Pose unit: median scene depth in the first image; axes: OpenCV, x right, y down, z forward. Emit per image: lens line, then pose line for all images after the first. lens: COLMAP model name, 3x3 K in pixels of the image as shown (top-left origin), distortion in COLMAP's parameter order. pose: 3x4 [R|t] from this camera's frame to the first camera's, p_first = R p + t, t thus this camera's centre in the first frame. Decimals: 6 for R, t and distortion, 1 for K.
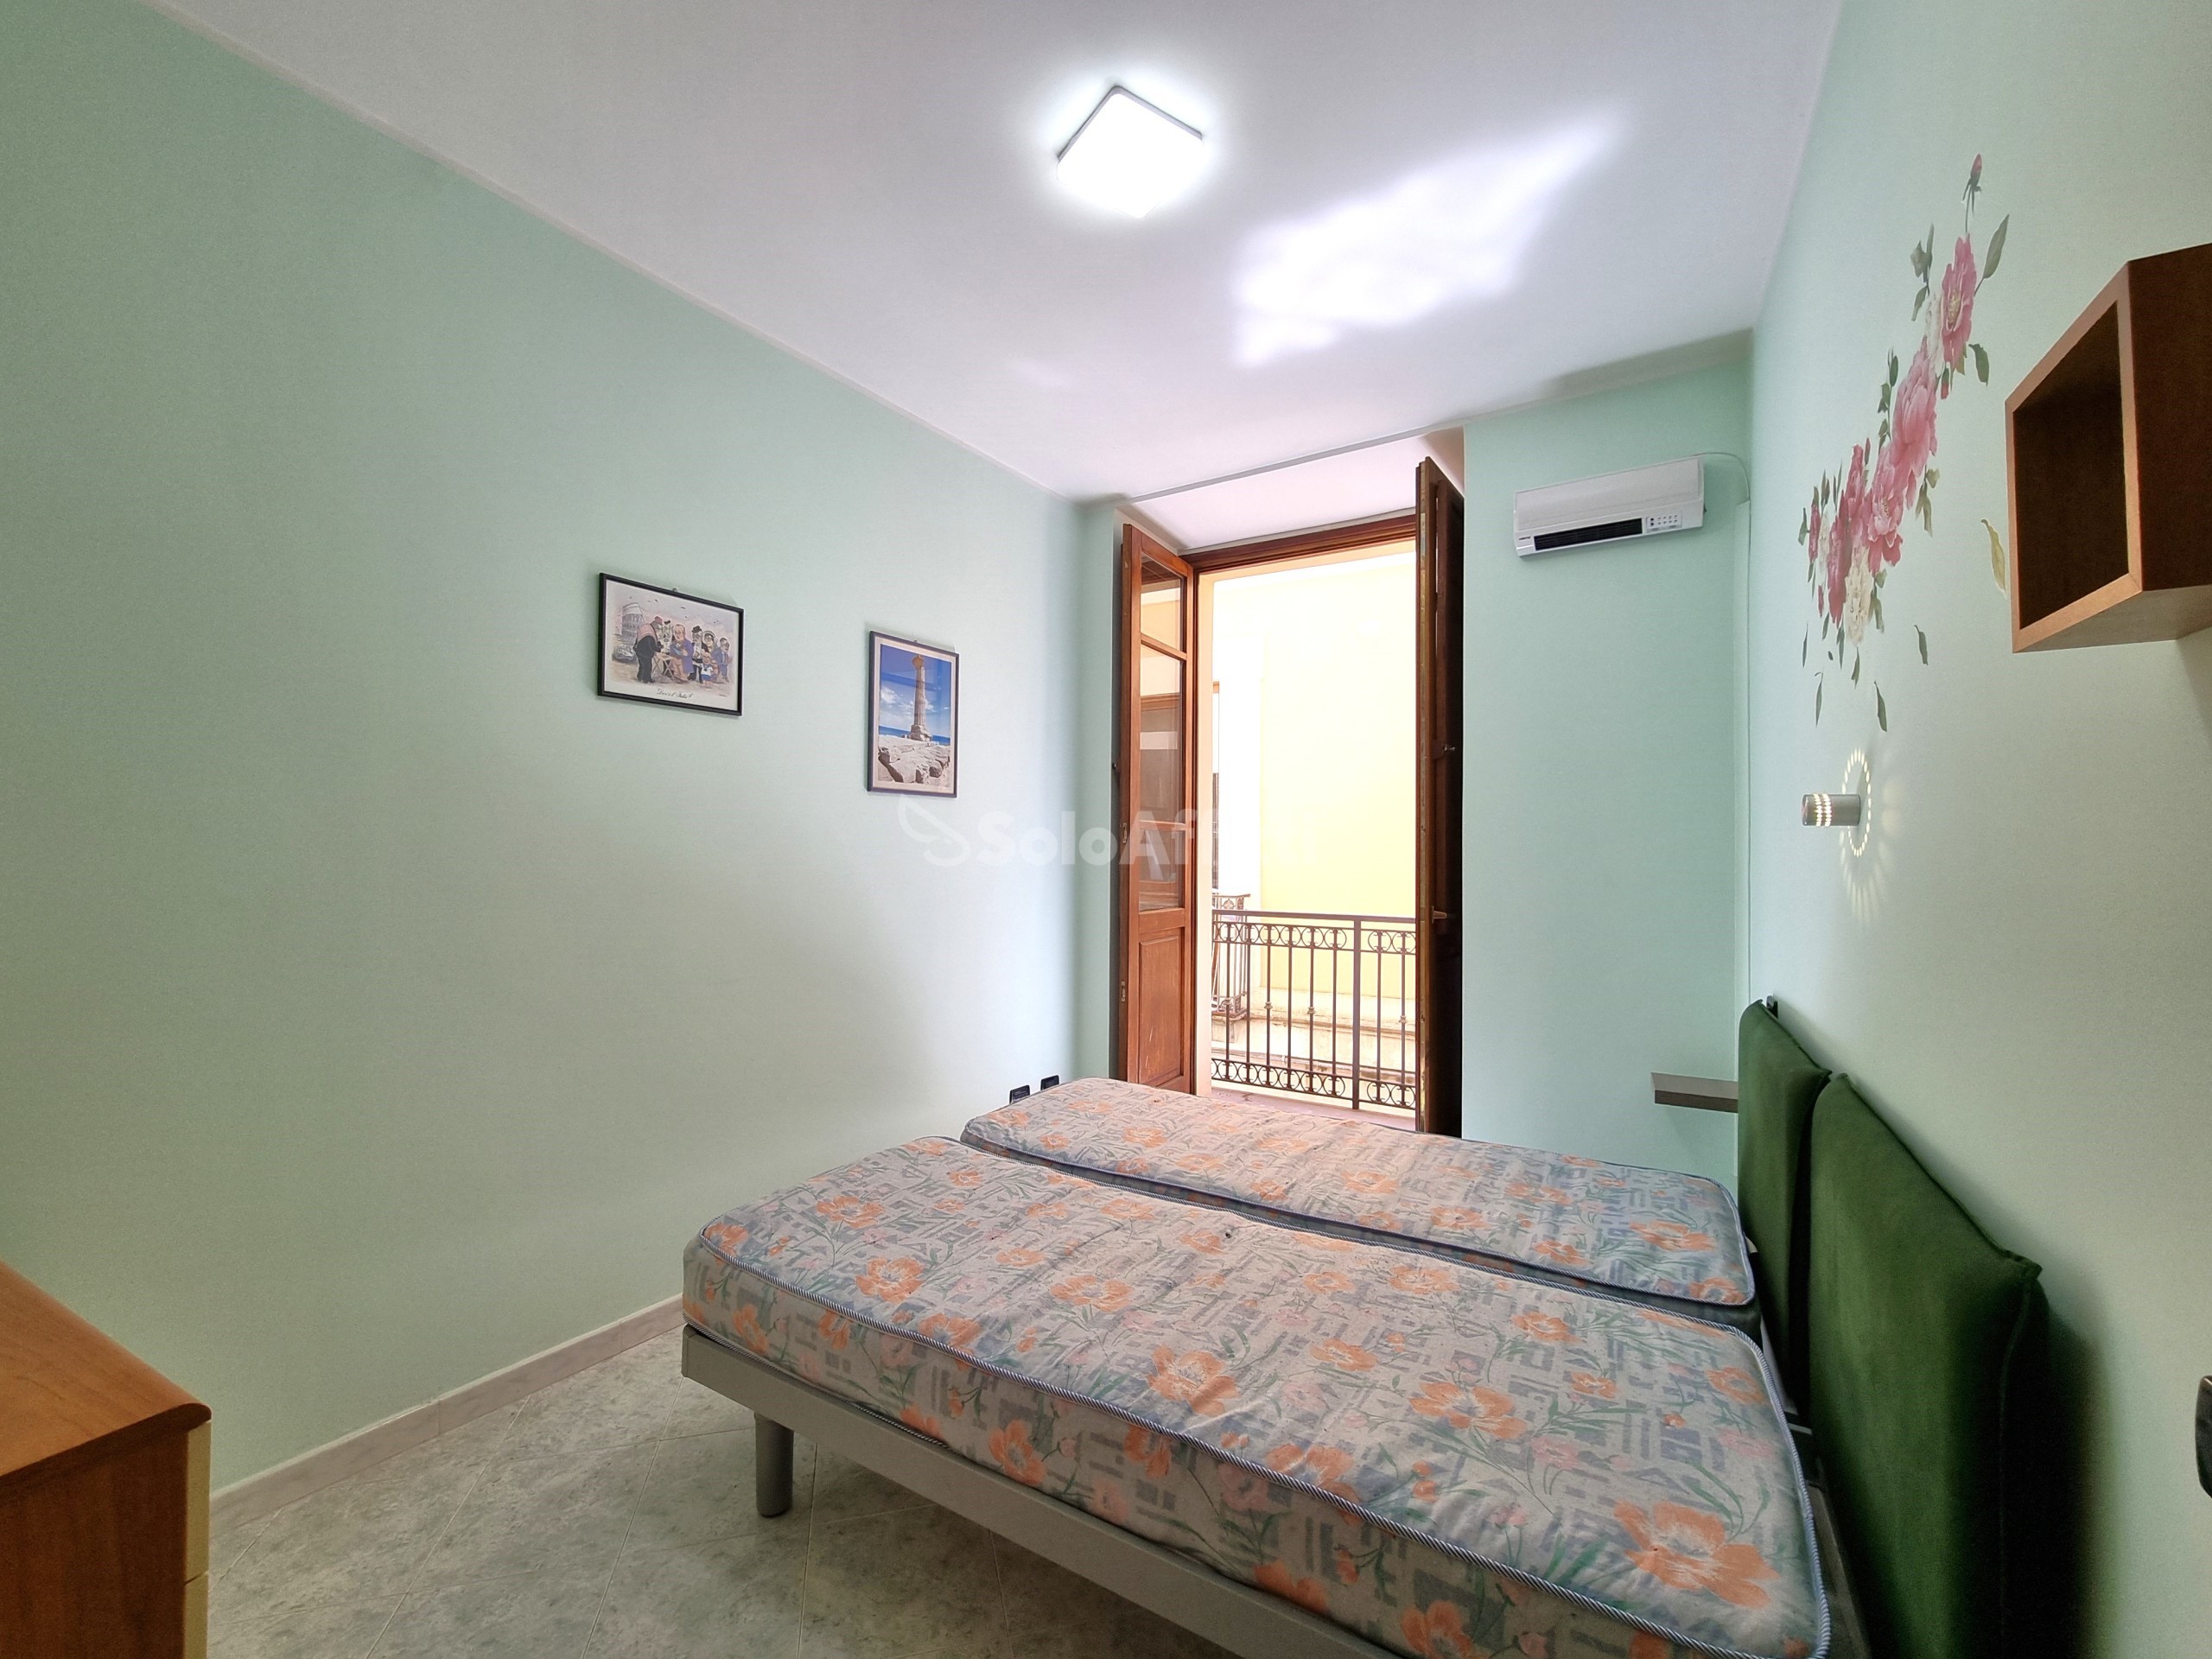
lens RADIAL K [[900.7, 0, 1104.6], [0, 900.7, 841.0], [0, 0, 1]] dist [-0.001005, -0.003642]
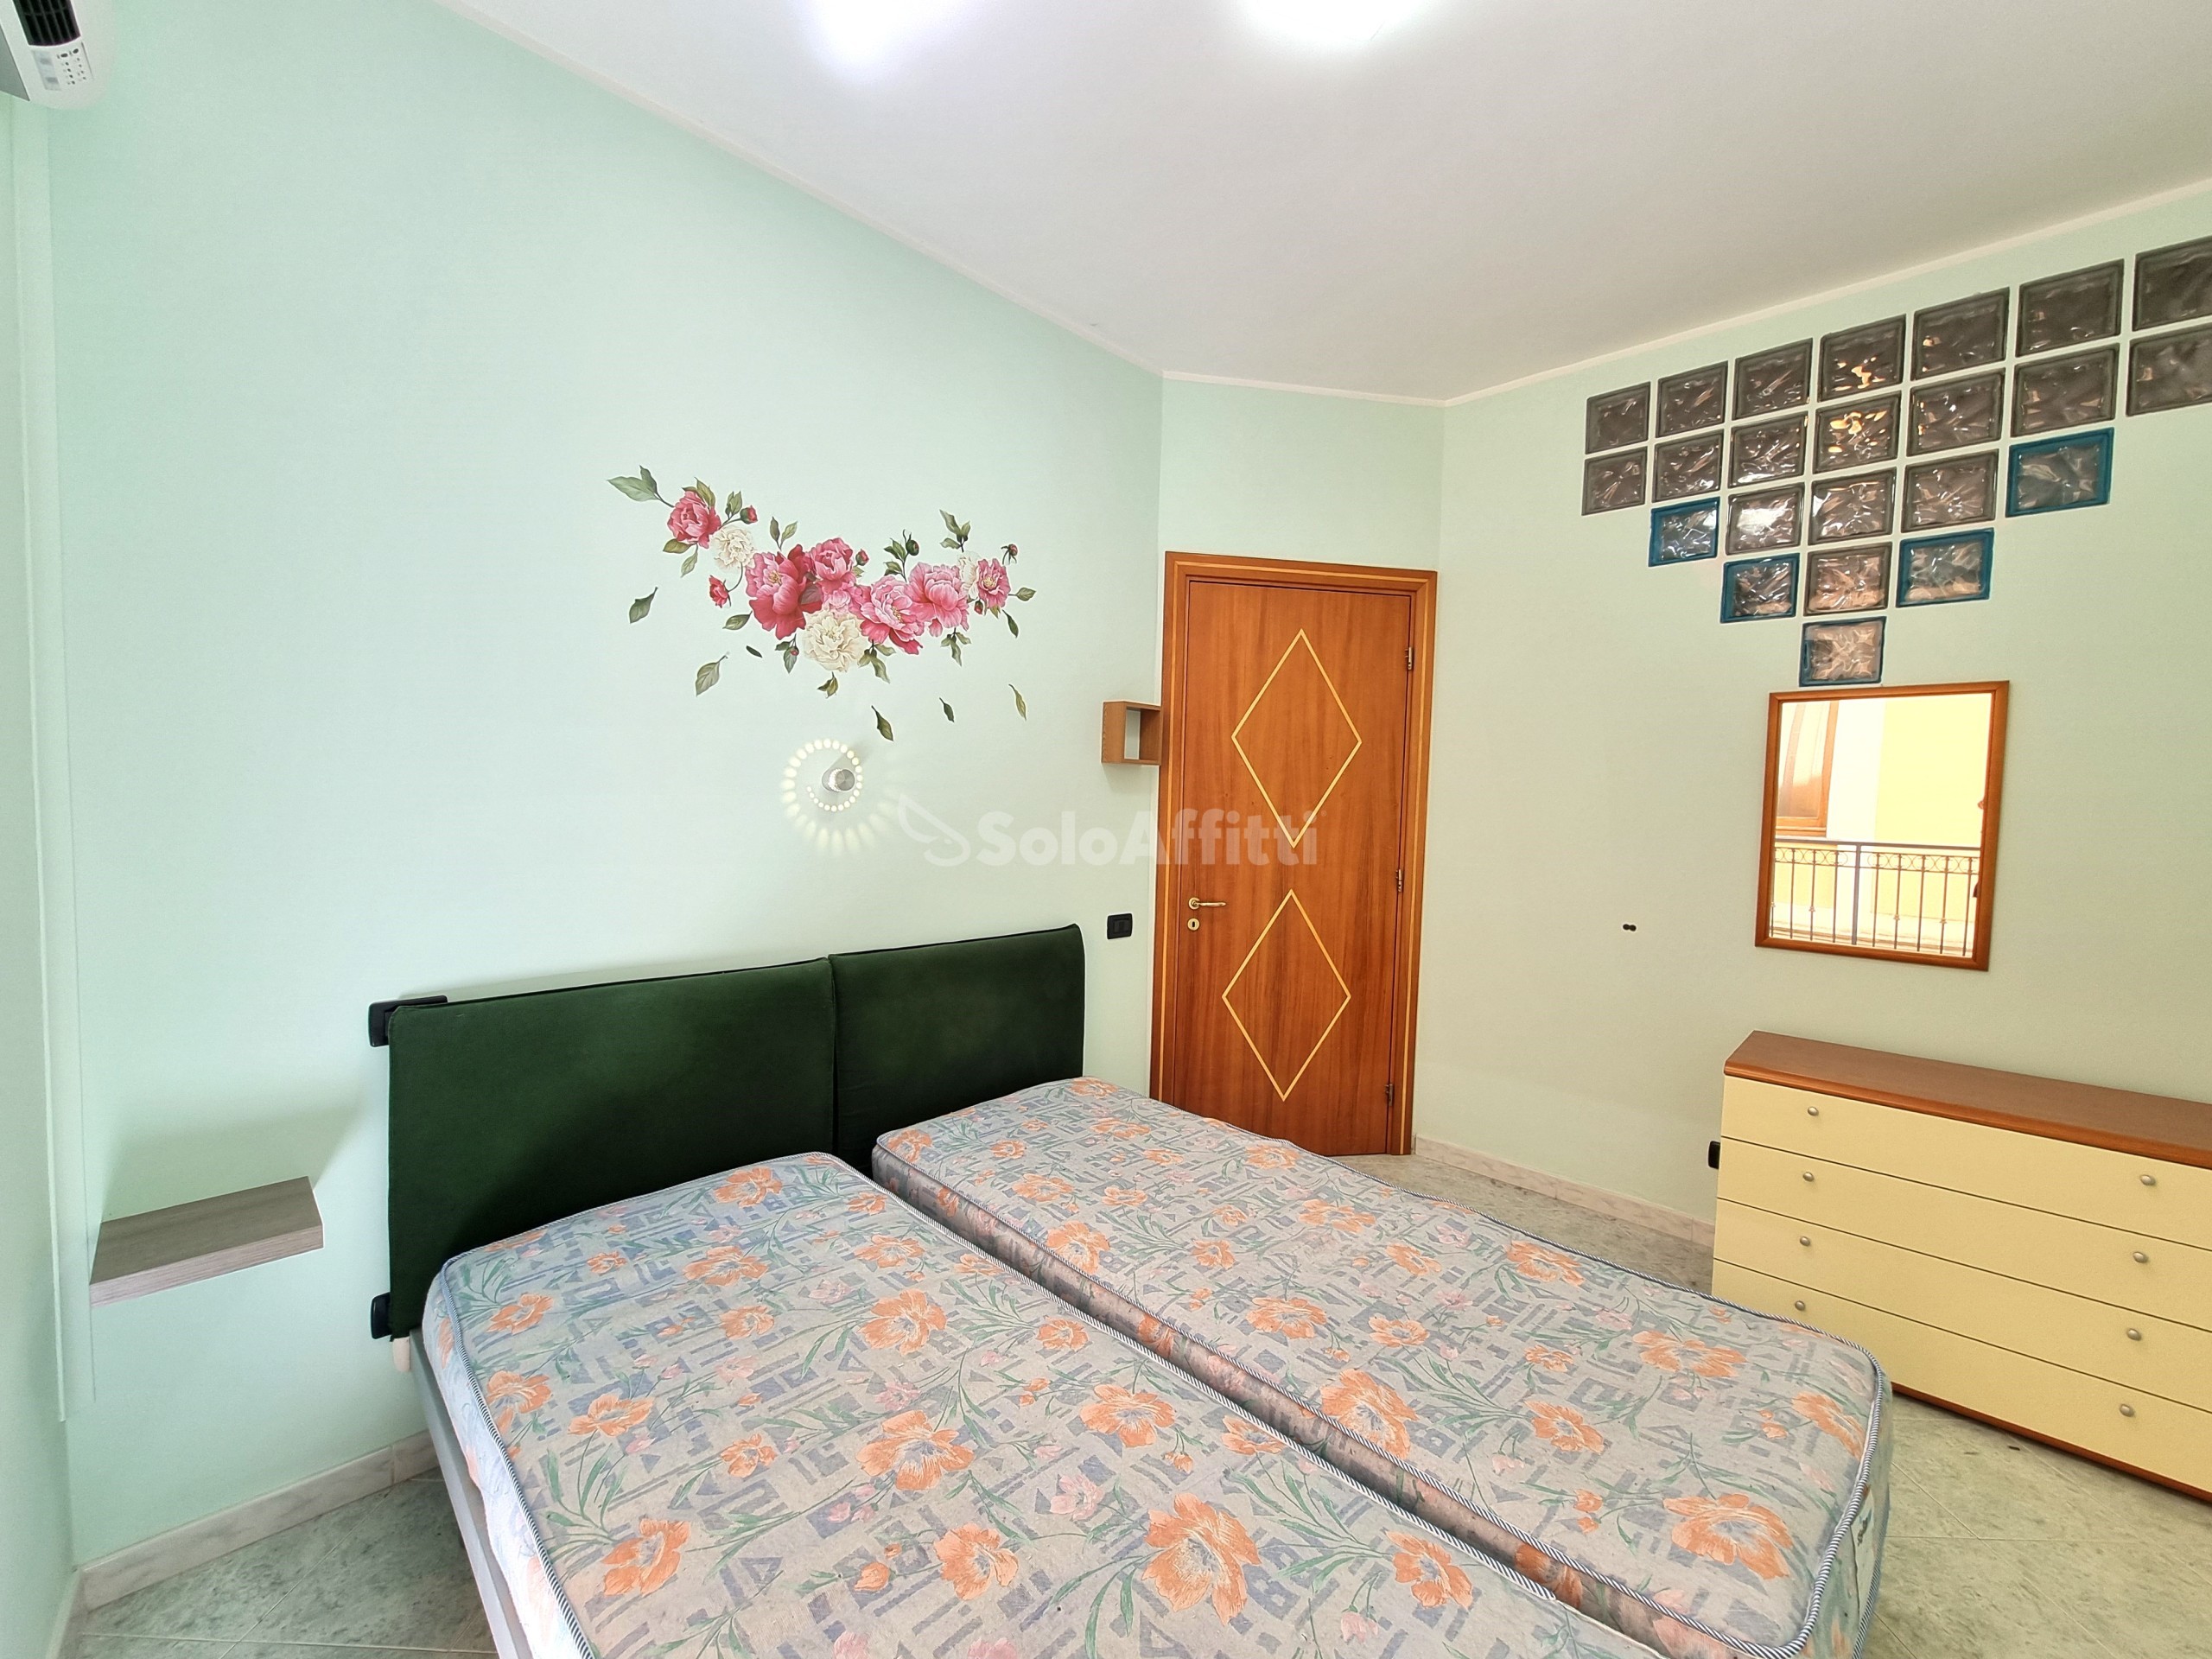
lens RADIAL K [[894.6, 0, 1097.9], [0, 894.6, 838.1], [0, 0, 1]] dist [-0.000255, -0.000249]
pose [[-0.961615, -0.044073, 0.270839, -0.006647], [-0.033813, 0.998527, 0.042435, -0.010788], [-0.272310, 0.031649, -0.961689, 1.585594]]
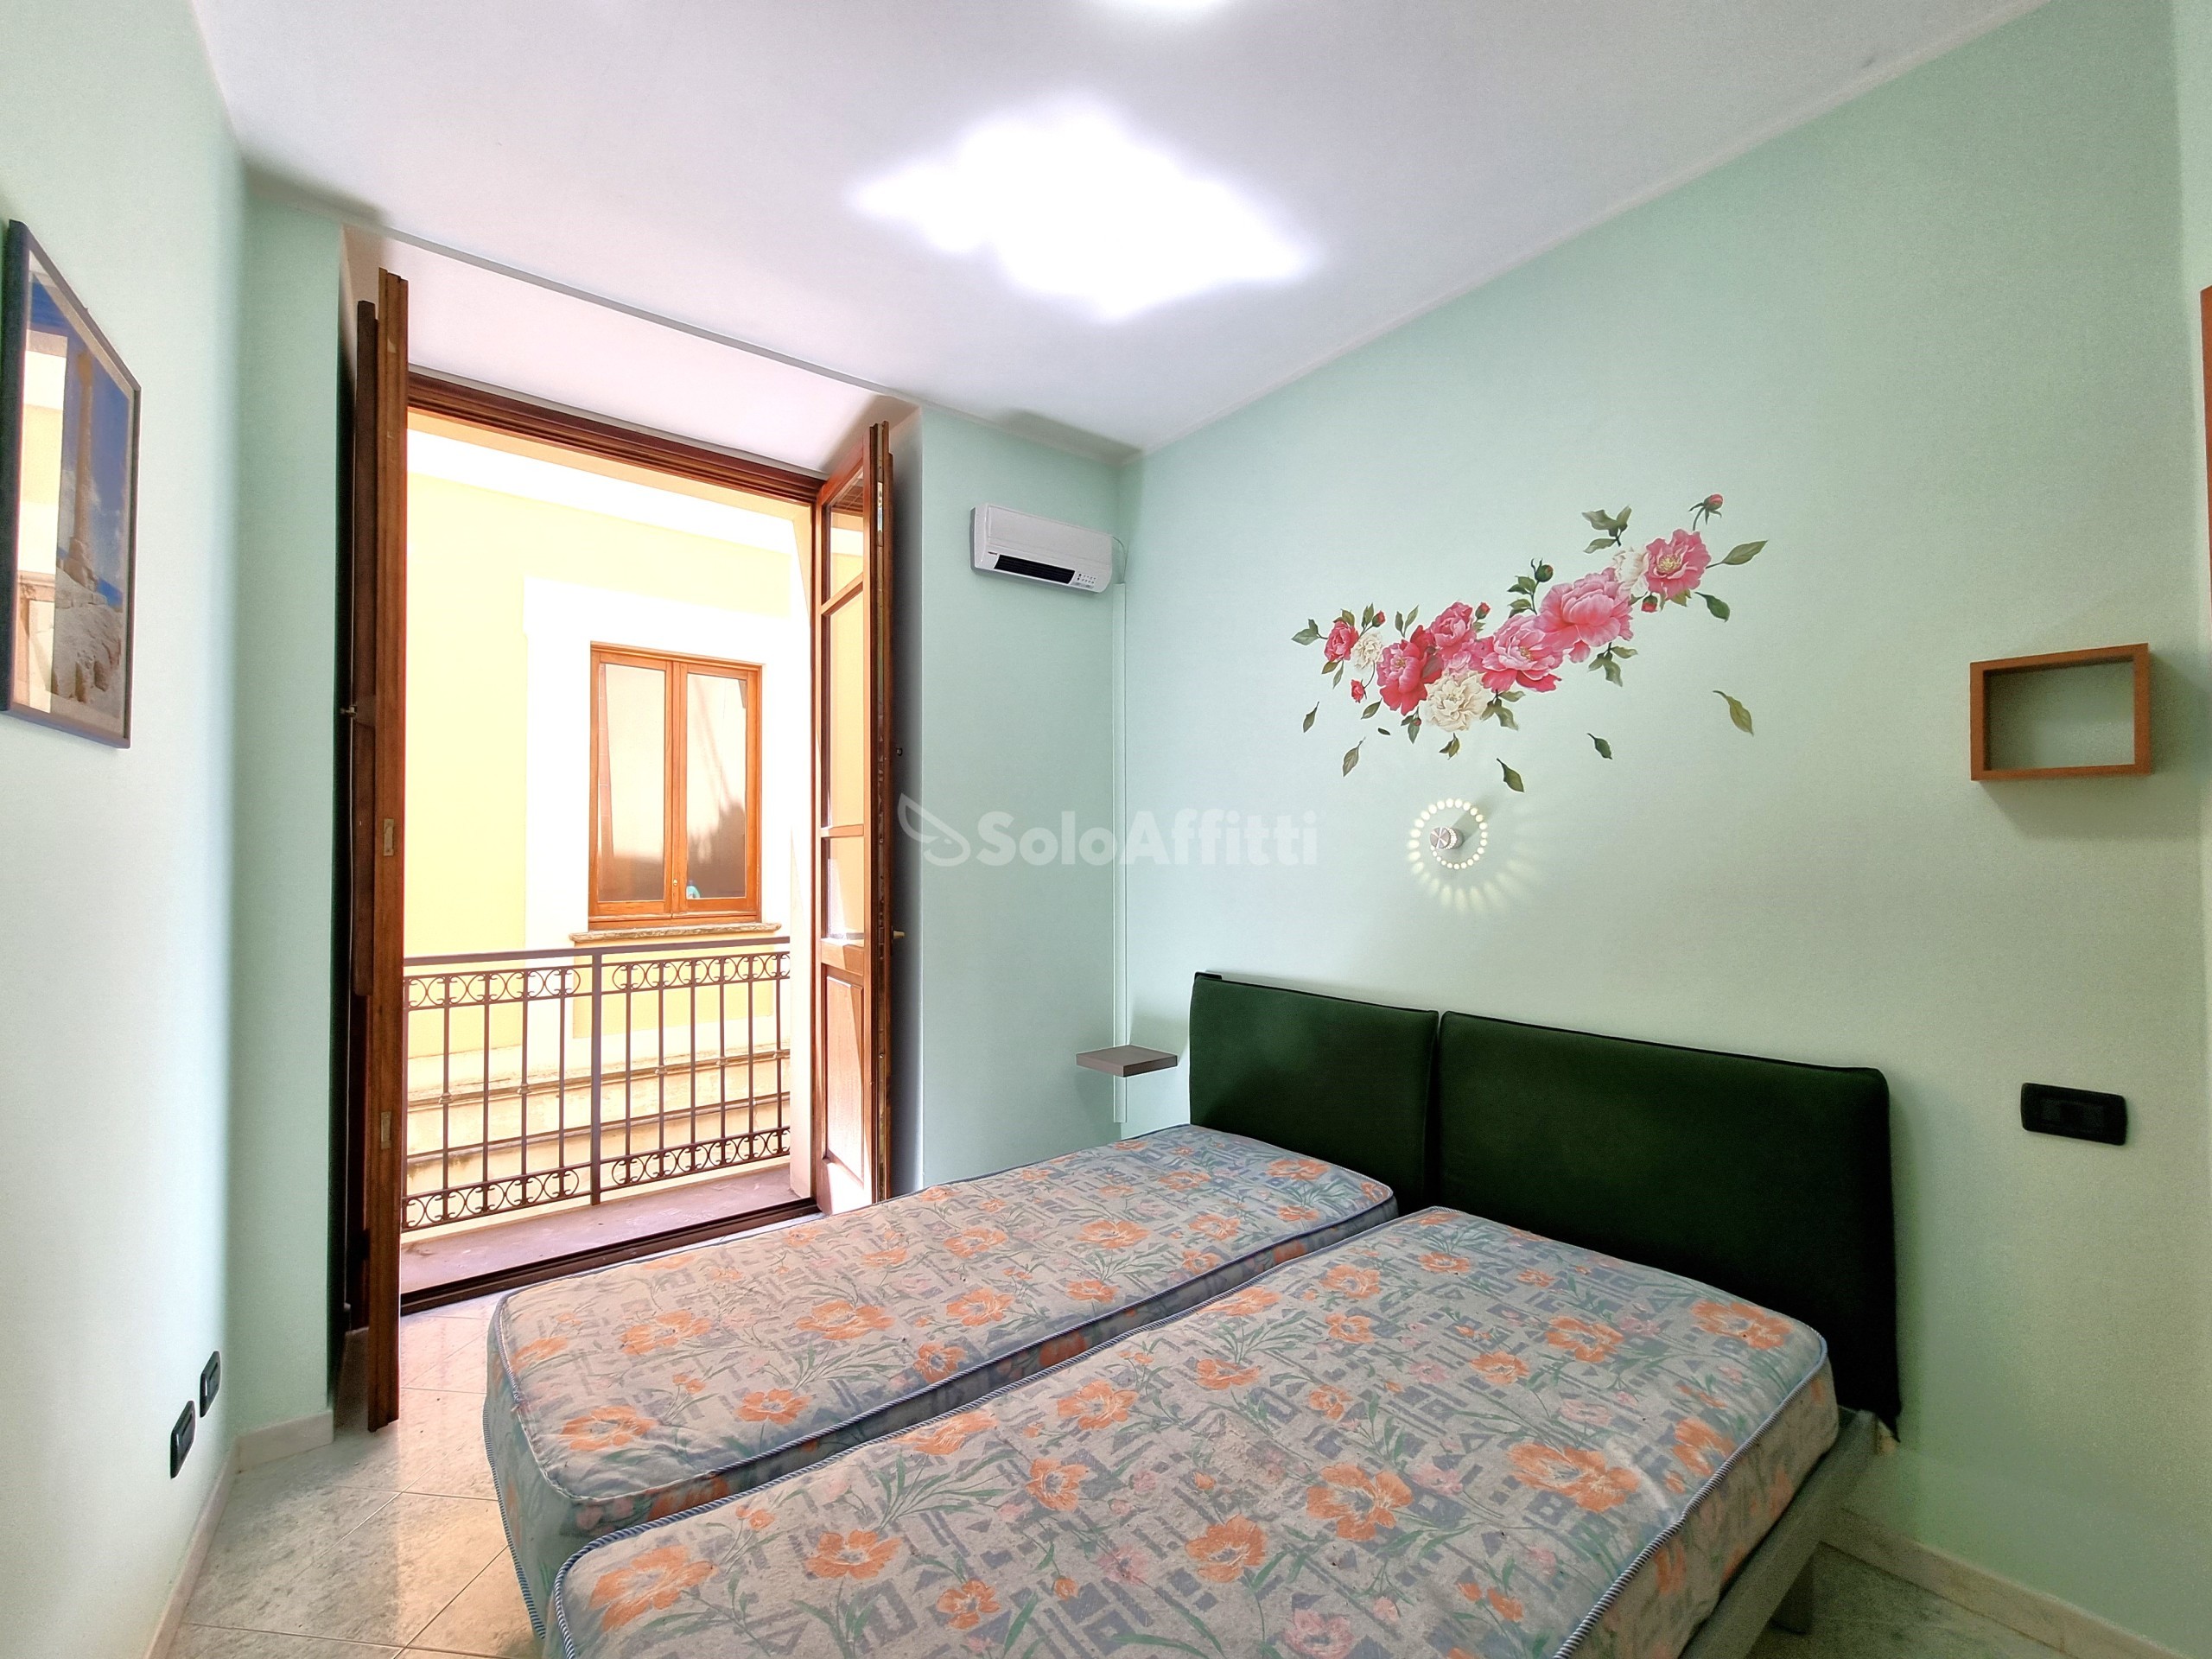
lens RADIAL K [[894.6, 0, 1097.9], [0, 894.6, 838.1], [0, 0, 1]] dist [-0.000255, -0.000249]
pose [[0.362331, 0.009947, 0.931996, -0.554325], [-0.006680, 0.999945, -0.008075, -0.012414], [-0.932026, -0.003300, 0.362377, 0.687991]]
